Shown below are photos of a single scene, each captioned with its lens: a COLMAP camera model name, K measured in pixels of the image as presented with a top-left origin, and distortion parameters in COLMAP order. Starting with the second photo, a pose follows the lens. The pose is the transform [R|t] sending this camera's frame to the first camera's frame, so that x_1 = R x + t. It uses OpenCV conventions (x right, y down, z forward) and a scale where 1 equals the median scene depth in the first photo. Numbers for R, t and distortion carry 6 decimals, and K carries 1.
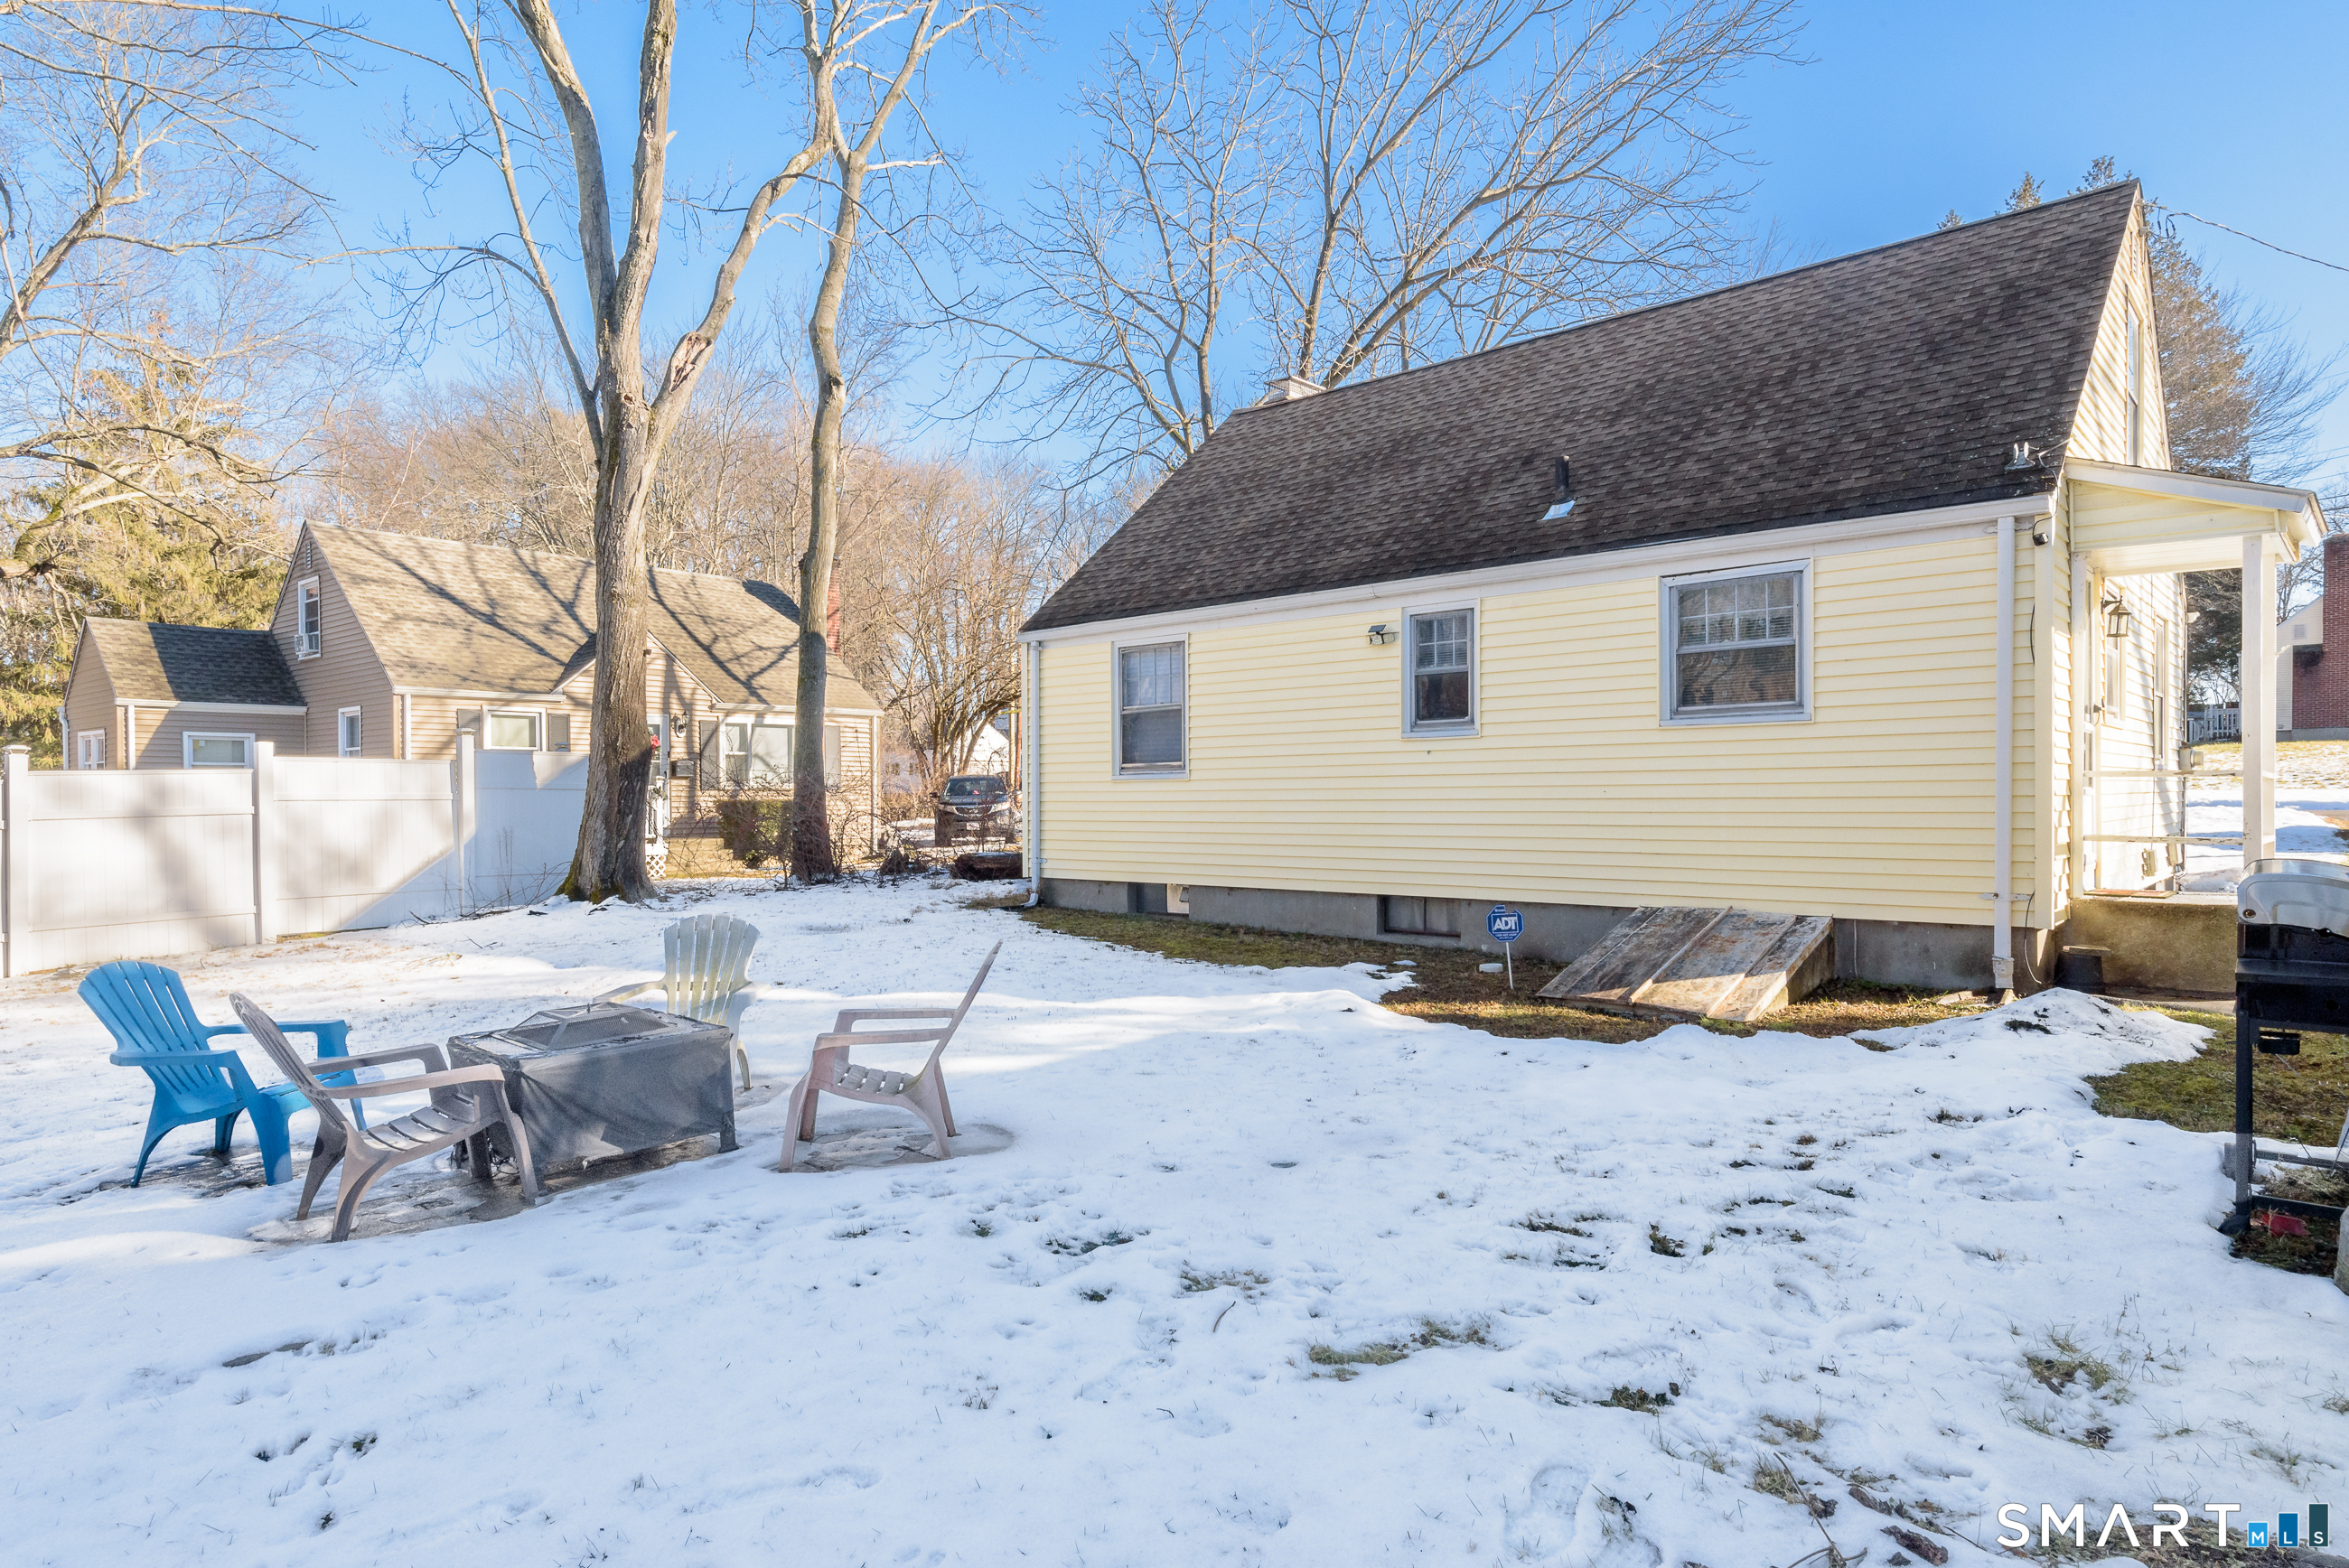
lens RADIAL K [[1565.7, 0, 1174.5], [0, 1565.7, 784.0], [0, 0, 1]] dist [-0.000253, -0.000253]
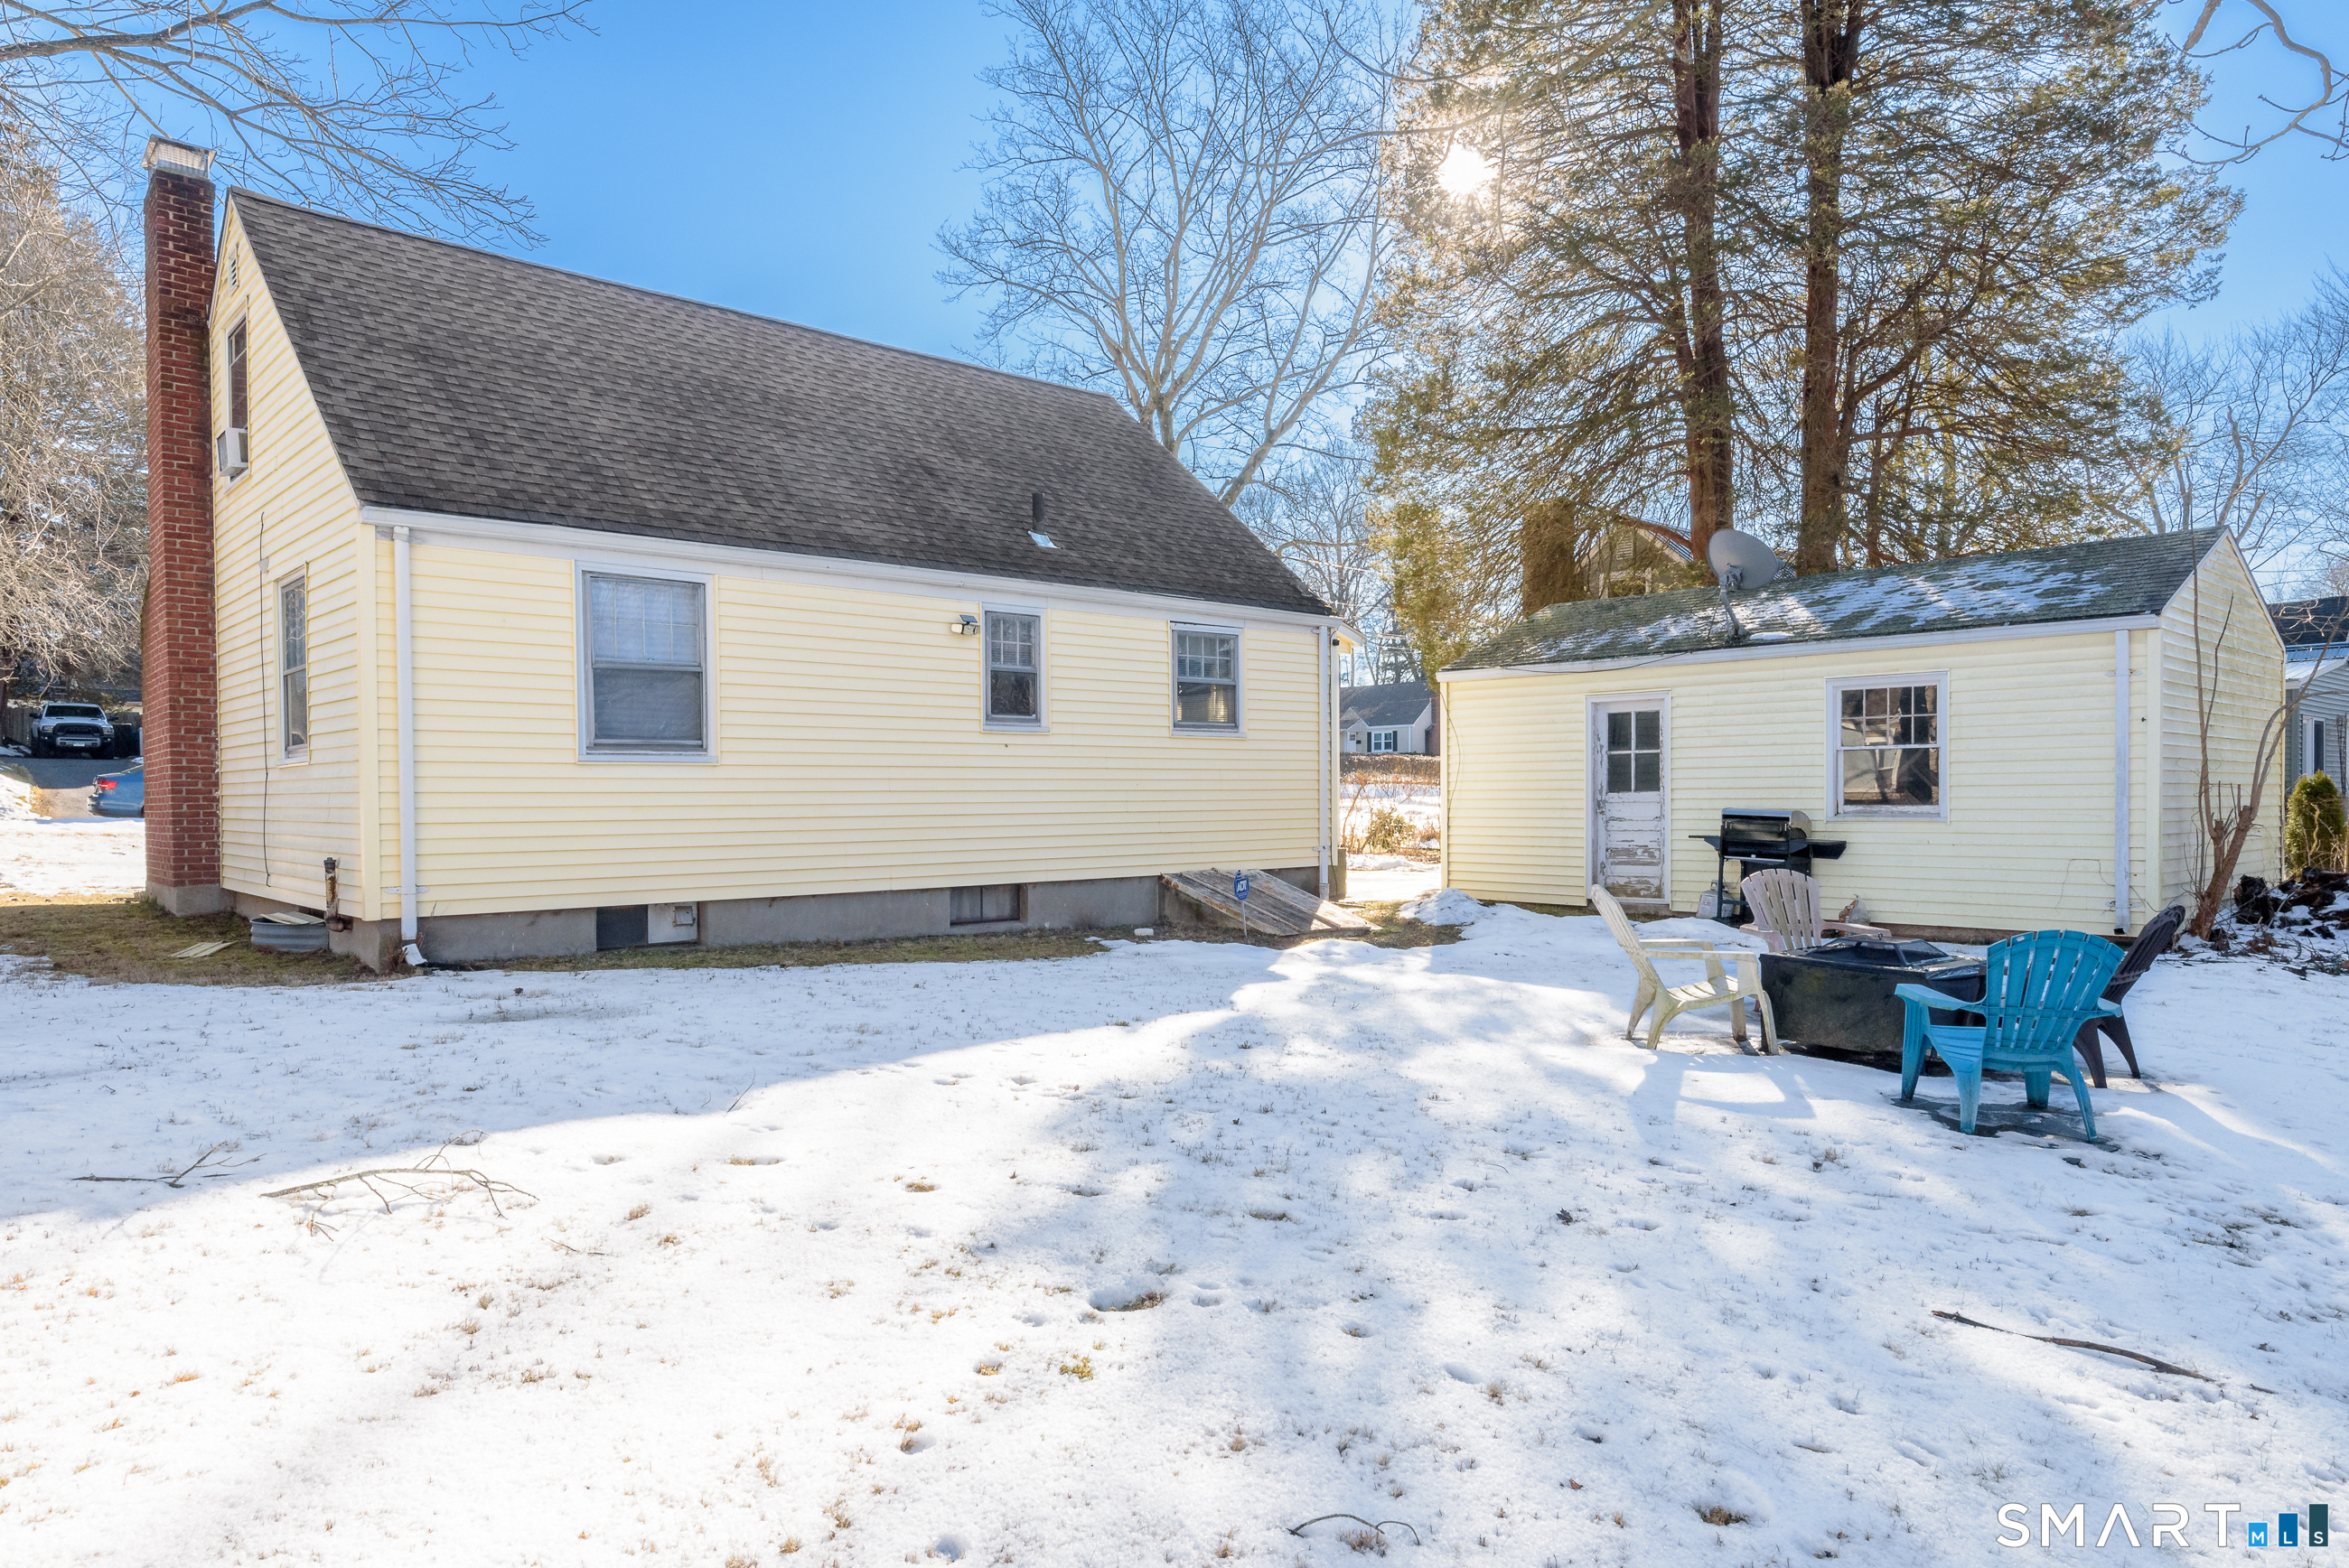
lens RADIAL K [[1477.8, 0, 1174.4], [0, 1477.8, 789.0], [0, 0, 1]] dist [0.002001, 0.000456]
pose [[0.006966, 0.006810, 0.999953, -0.811251], [-0.007306, 0.999950, -0.006759, 0.014245], [-0.999949, -0.007258, 0.007015, 0.865781]]
